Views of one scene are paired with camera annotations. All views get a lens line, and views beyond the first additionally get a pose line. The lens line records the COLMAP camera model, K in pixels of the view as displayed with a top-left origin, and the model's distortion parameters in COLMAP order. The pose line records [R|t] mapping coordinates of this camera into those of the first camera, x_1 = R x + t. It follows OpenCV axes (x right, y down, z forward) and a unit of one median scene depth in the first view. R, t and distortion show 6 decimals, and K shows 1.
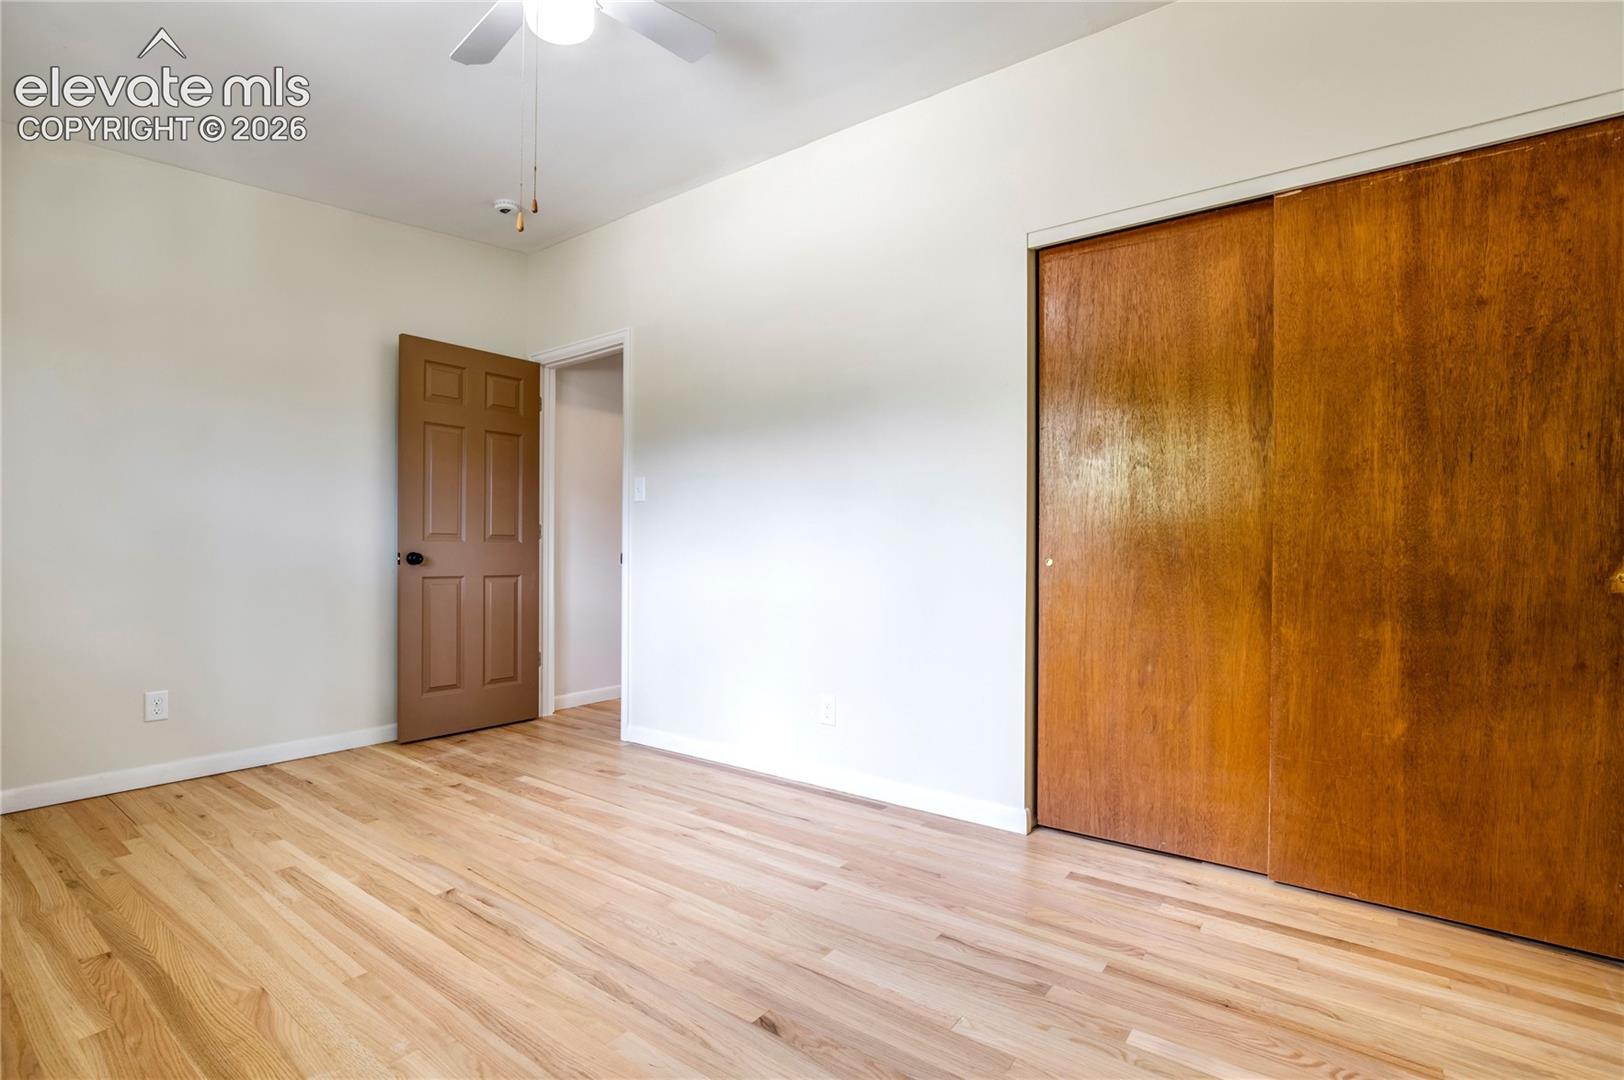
lens RADIAL K [[752.1, 0, 811.4], [0, 752.1, 547.0], [0, 0, 1]] dist [-0.001042, 0.000428]
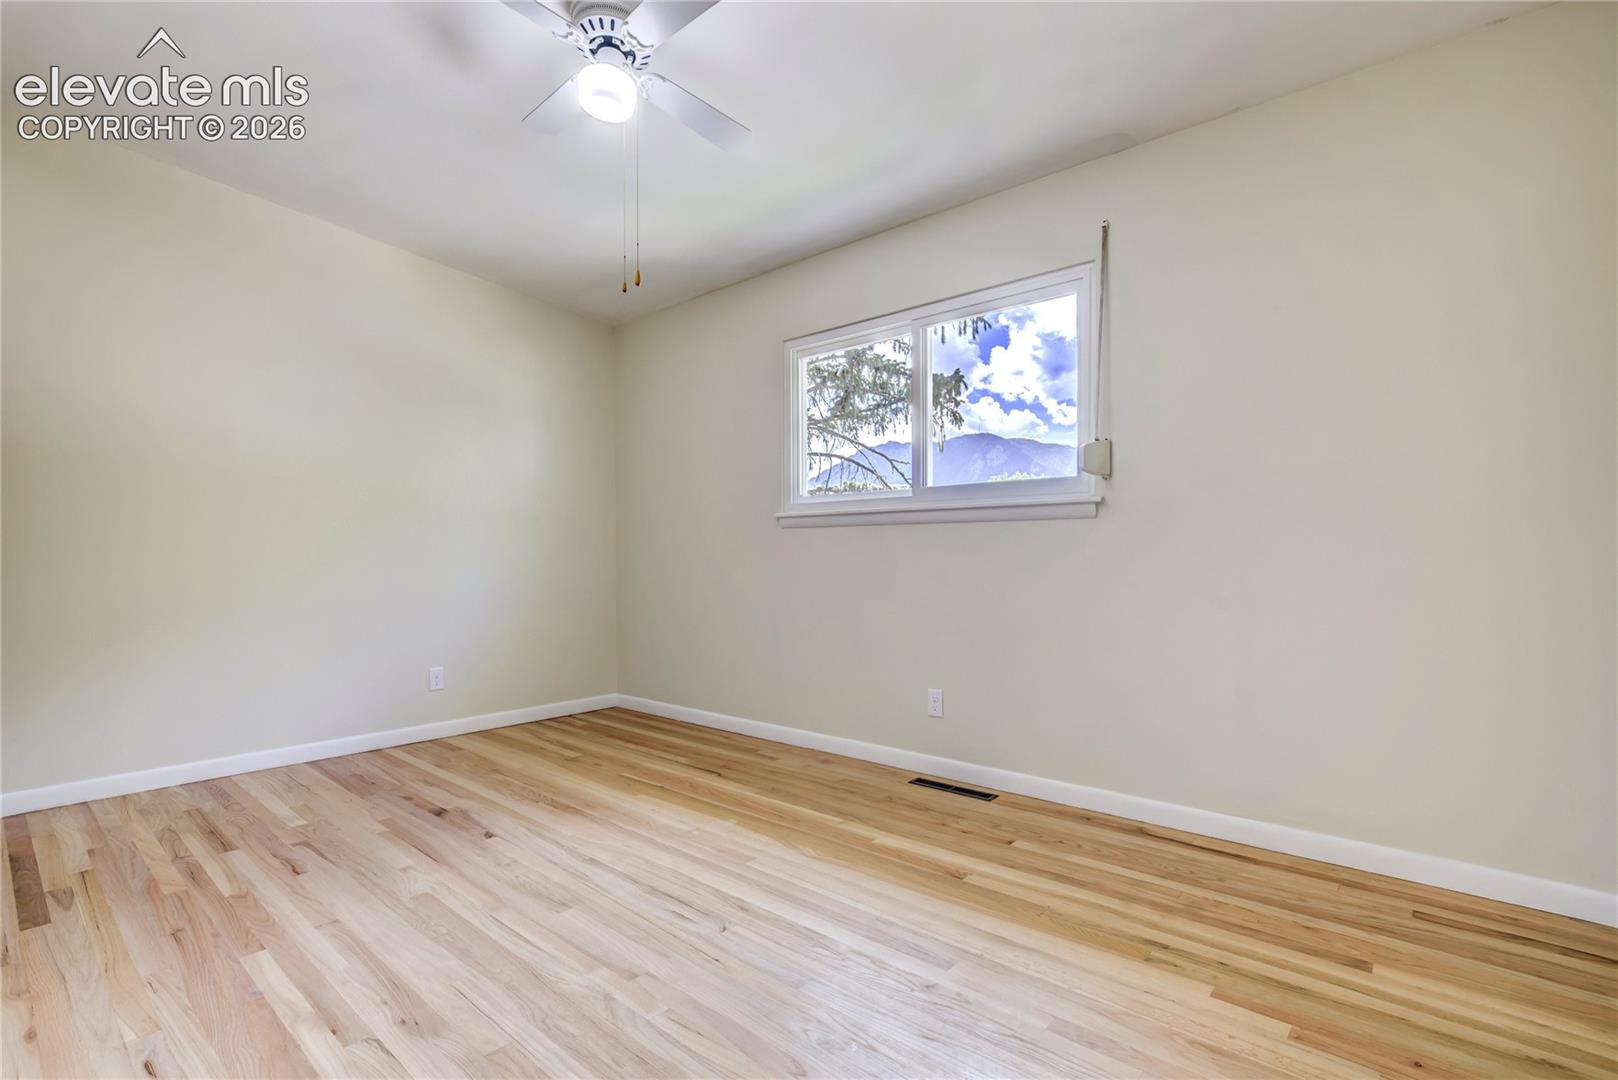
lens RADIAL K [[749.3, 0, 808.4], [0, 749.3, 547.0], [0, 0, 1]] dist [-0.001042, 0.000428]
pose [[-0.997137, 0.004572, 0.075475, -0.742943], [0.003788, 0.999937, -0.010526, 0.006443], [-0.075519, -0.010210, -0.997092, 2.157040]]
